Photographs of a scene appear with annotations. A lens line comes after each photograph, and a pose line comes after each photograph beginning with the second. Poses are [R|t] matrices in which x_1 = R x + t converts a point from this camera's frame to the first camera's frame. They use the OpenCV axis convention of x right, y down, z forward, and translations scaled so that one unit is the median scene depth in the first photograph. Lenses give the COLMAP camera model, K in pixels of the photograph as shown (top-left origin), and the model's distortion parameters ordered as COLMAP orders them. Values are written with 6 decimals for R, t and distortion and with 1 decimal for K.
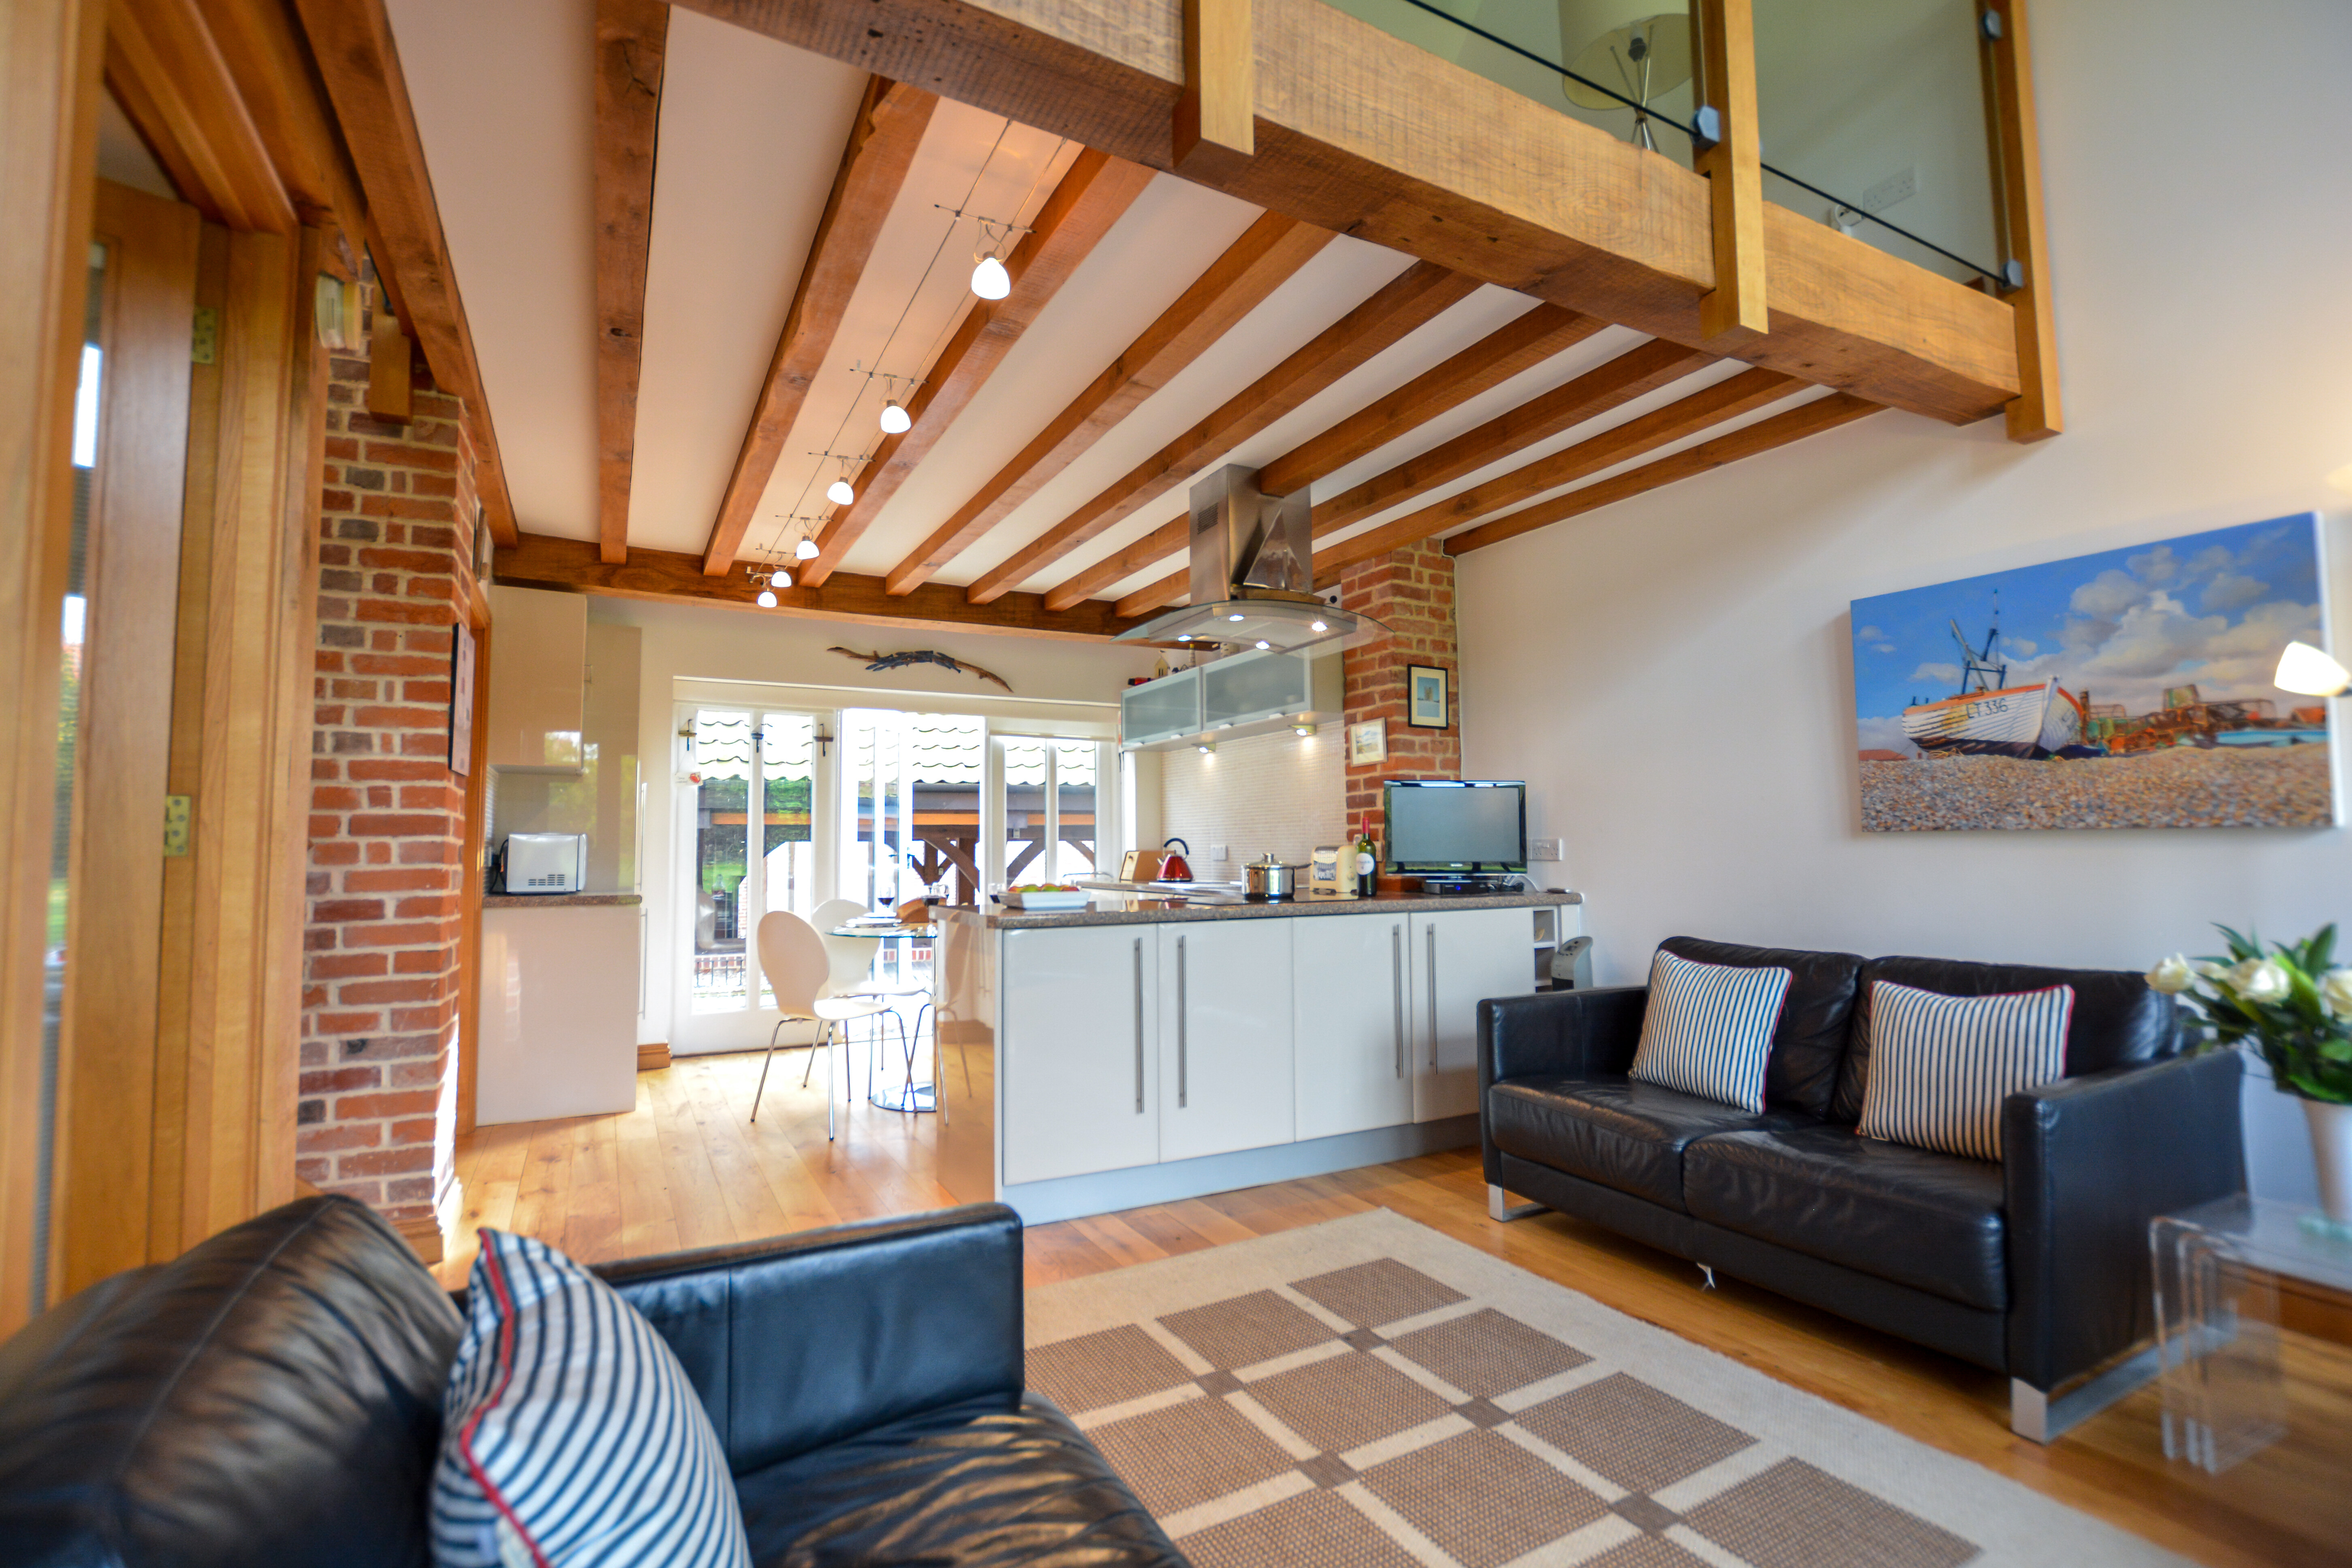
lens RADIAL K [[1076.4, 0, 1175.3], [0, 1076.4, 787.0], [0, 0, 1]] dist [-0.030358, -0.000151]
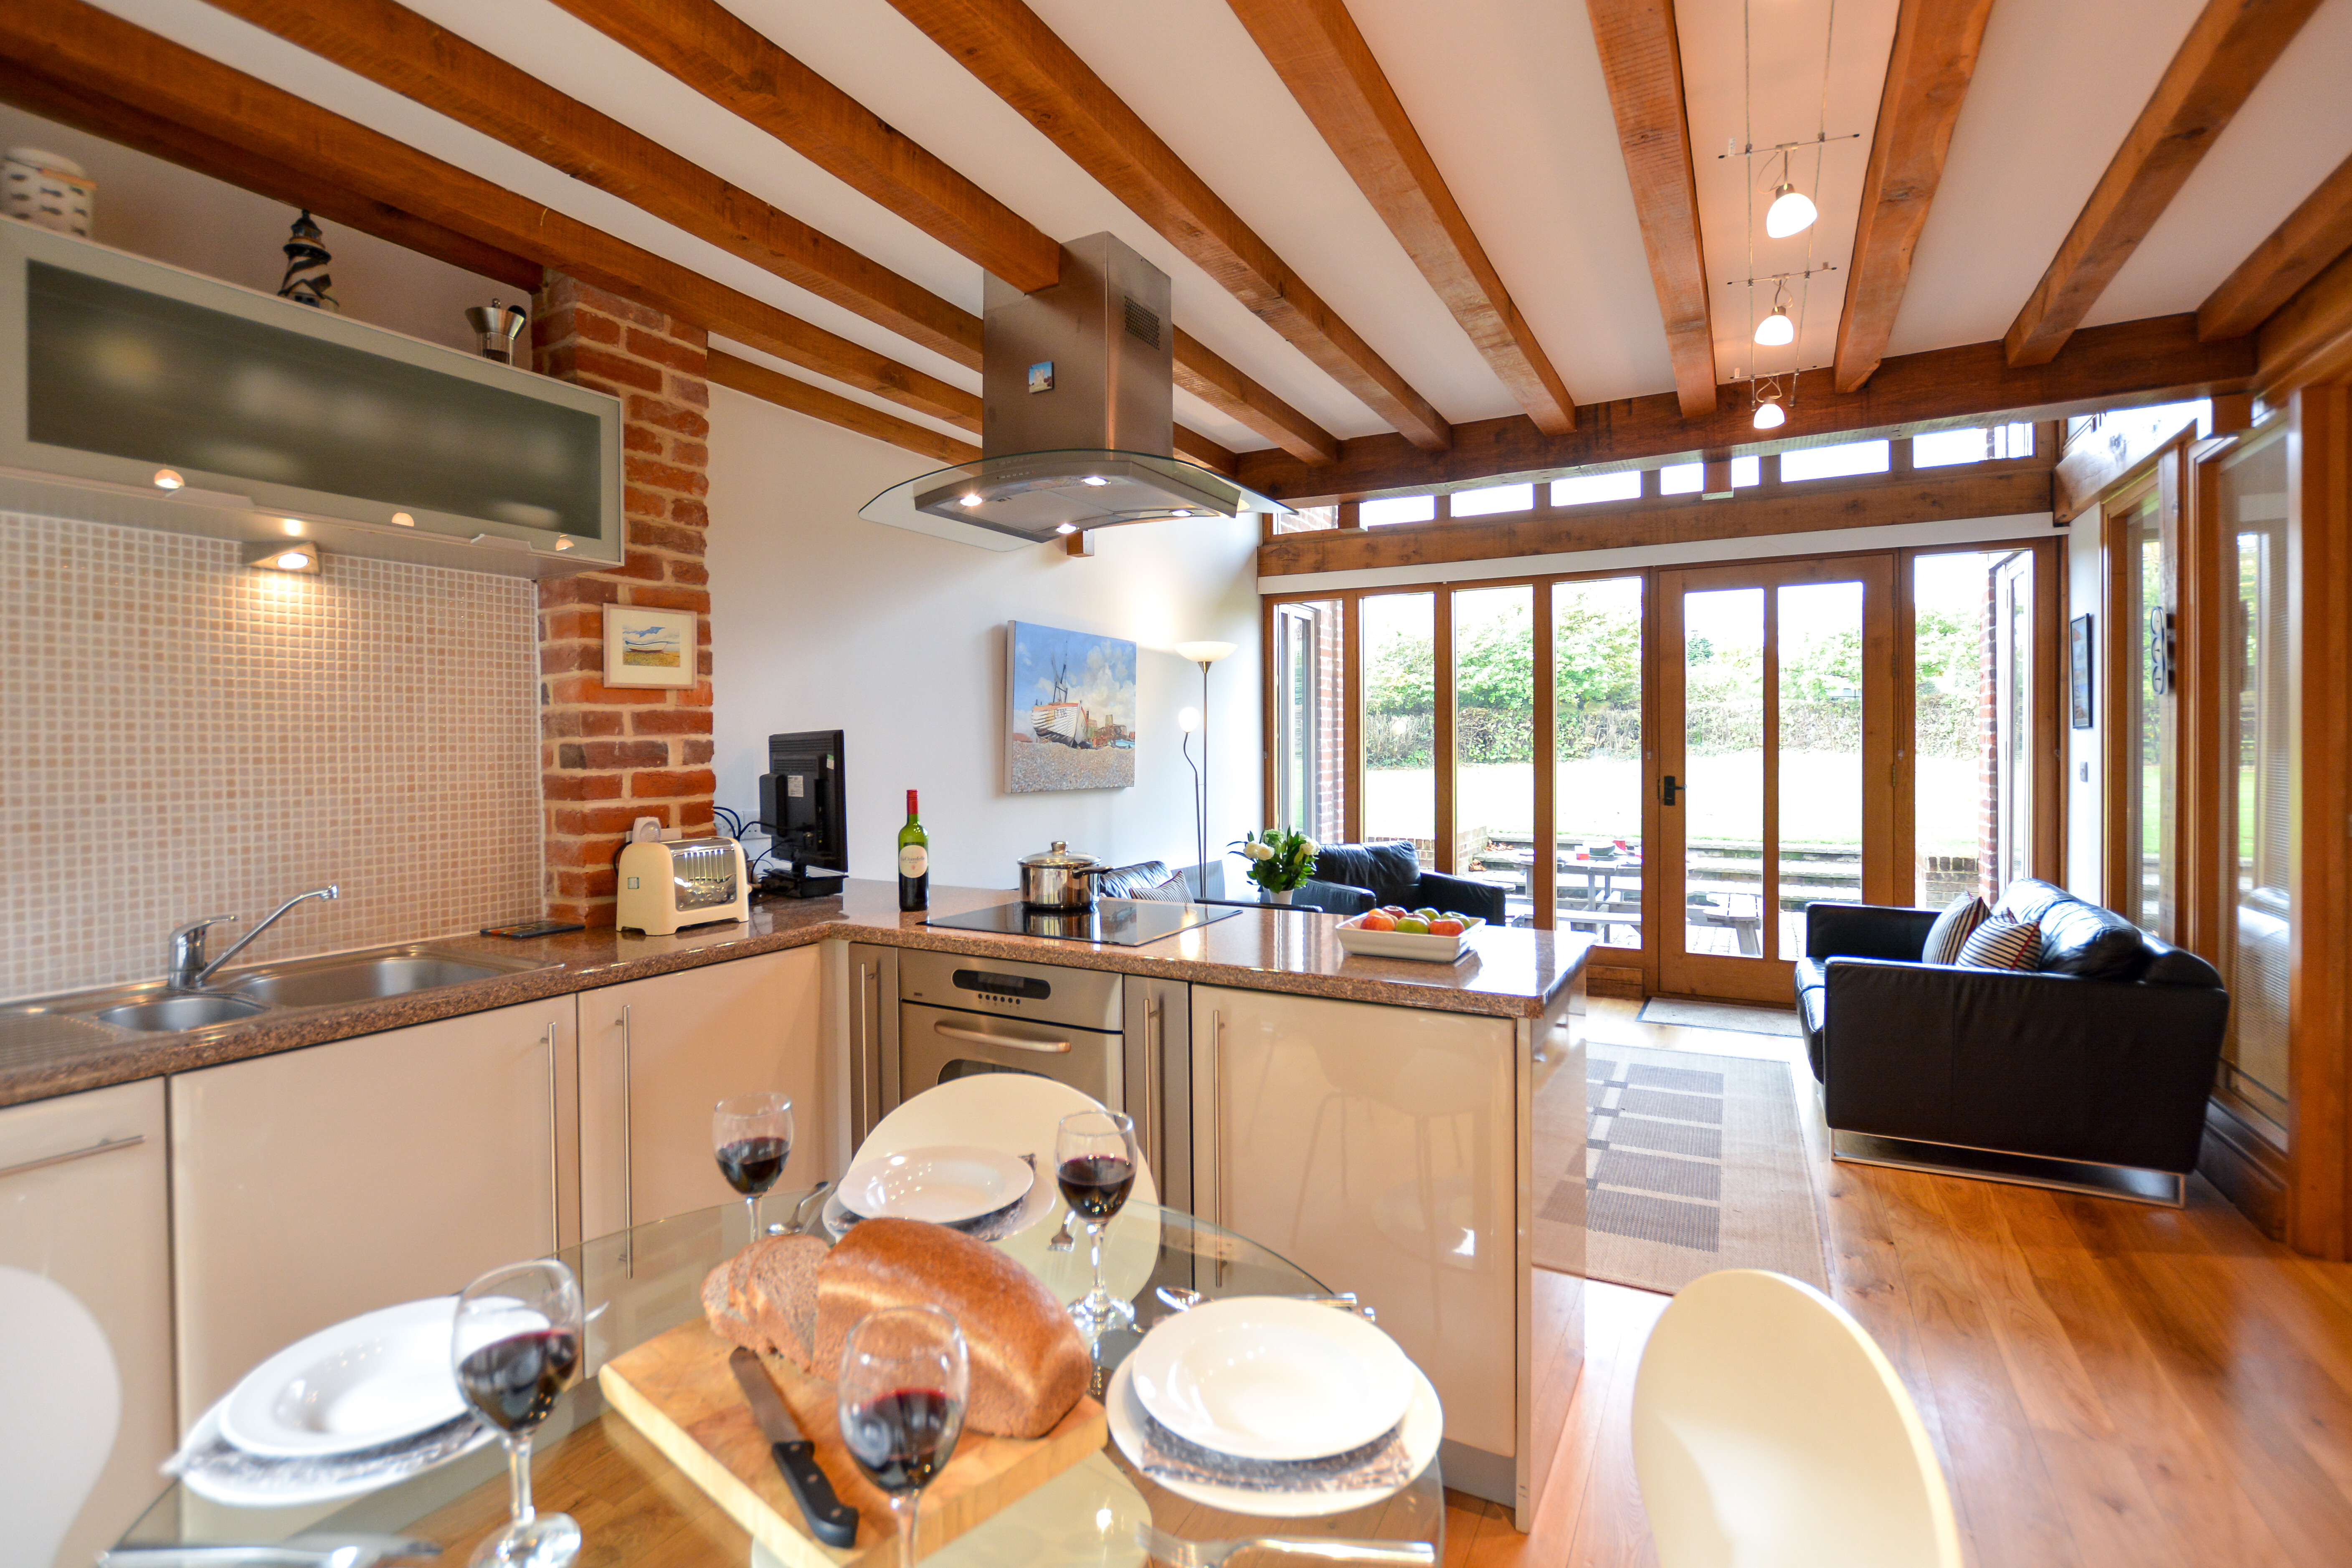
lens RADIAL K [[1050.6, 0, 1180.1], [0, 1050.6, 753.9], [0, 0, 1]] dist [-0.025593, 0.000127]
pose [[-0.535248, 0.007220, 0.844664, -0.654121], [-0.038896, 0.998692, -0.033184, 0.031241], [-0.843799, -0.050616, -0.534267, 1.689464]]
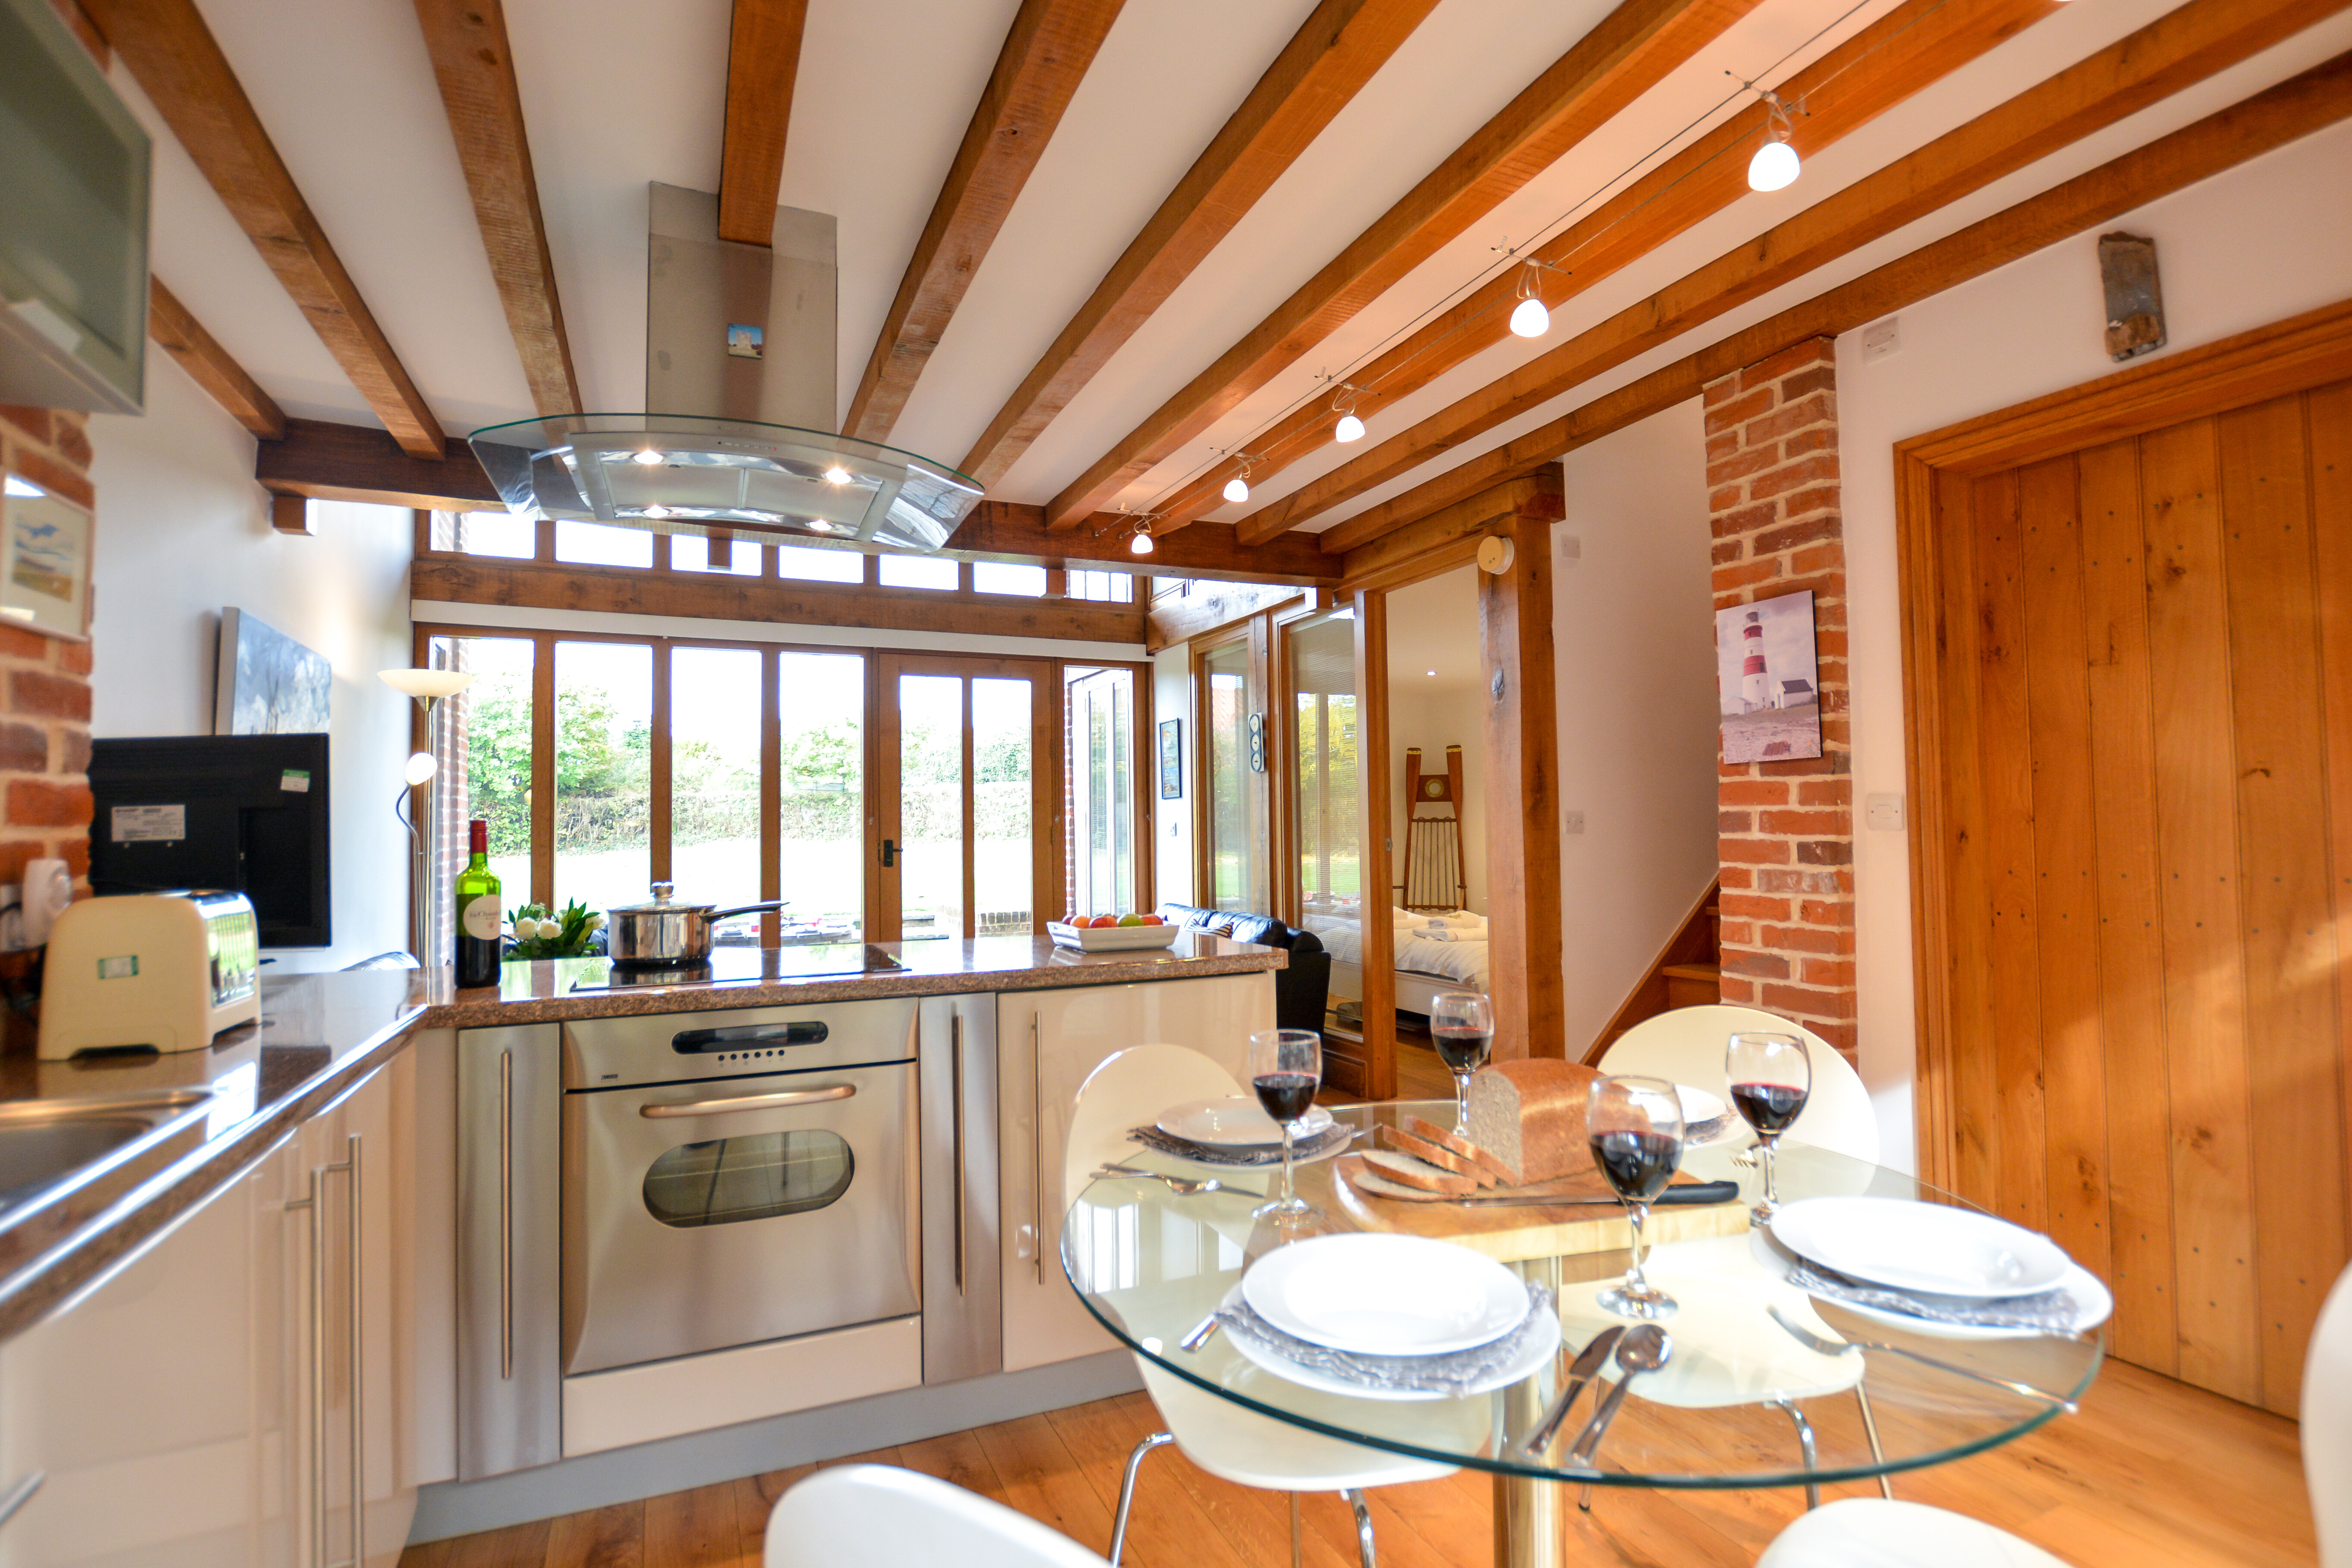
lens RADIAL K [[1076.4, 0, 1175.3], [0, 1076.4, 787.0], [0, 0, 1]] dist [-0.030358, -0.000151]
pose [[-0.995597, 0.027994, 0.089457, -0.266685], [0.019129, 0.994957, -0.098462, 0.093566], [-0.091763, -0.096318, -0.991112, 2.015858]]
